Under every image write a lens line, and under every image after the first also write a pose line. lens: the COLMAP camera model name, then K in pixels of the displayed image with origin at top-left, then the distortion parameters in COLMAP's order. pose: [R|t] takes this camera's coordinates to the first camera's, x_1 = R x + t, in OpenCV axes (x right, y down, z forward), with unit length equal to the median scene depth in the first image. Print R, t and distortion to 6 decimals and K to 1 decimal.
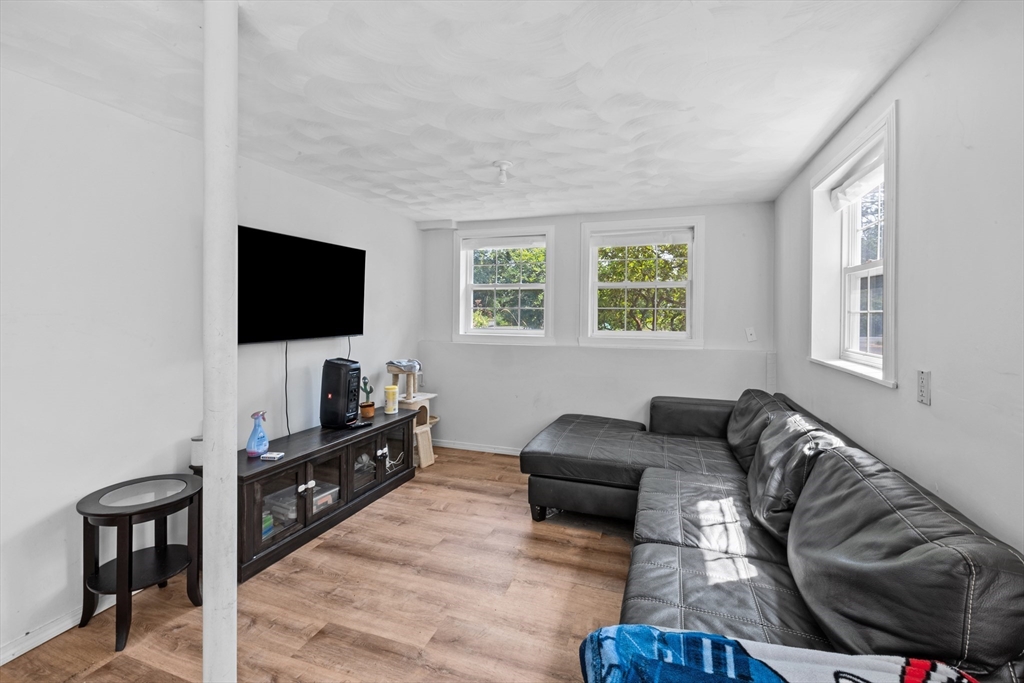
lens RADIAL K [[451.0, 0, 511.2], [0, 451.0, 318.3], [0, 0, 1]] dist [-0.000426, 0.000377]
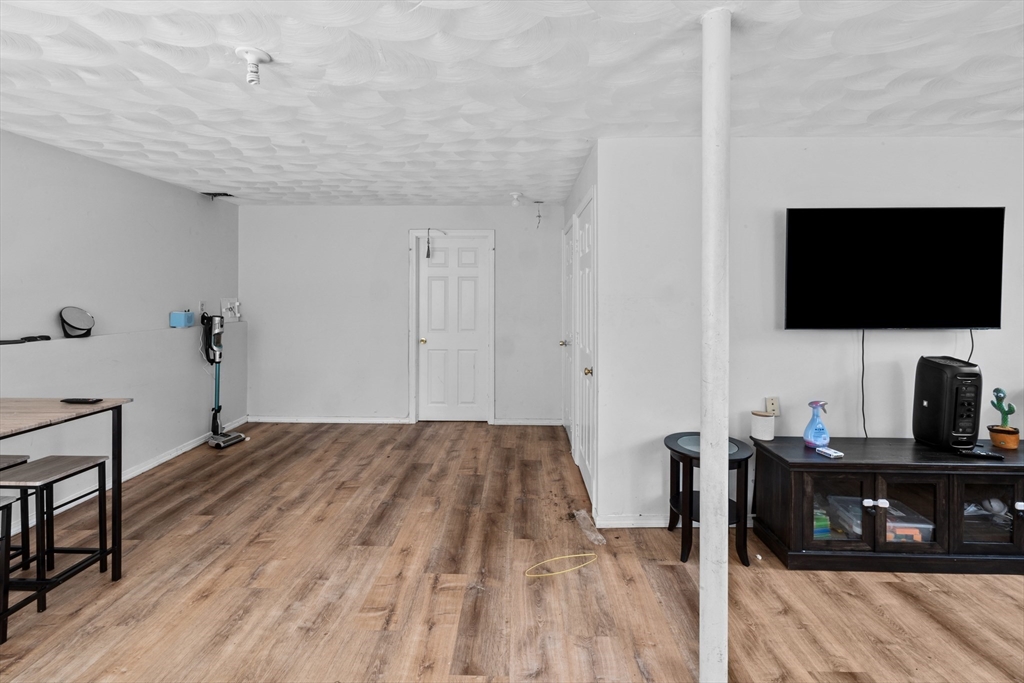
lens RADIAL K [[447.5, 0, 511.3], [0, 447.5, 295.7], [0, 0, 1]] dist [0.000537, 0.000524]
pose [[0.315806, -0.011272, -0.948757, 0.126374], [-0.011300, 0.999814, -0.015639, 0.007614], [0.948756, 0.015660, 0.315620, 0.088090]]
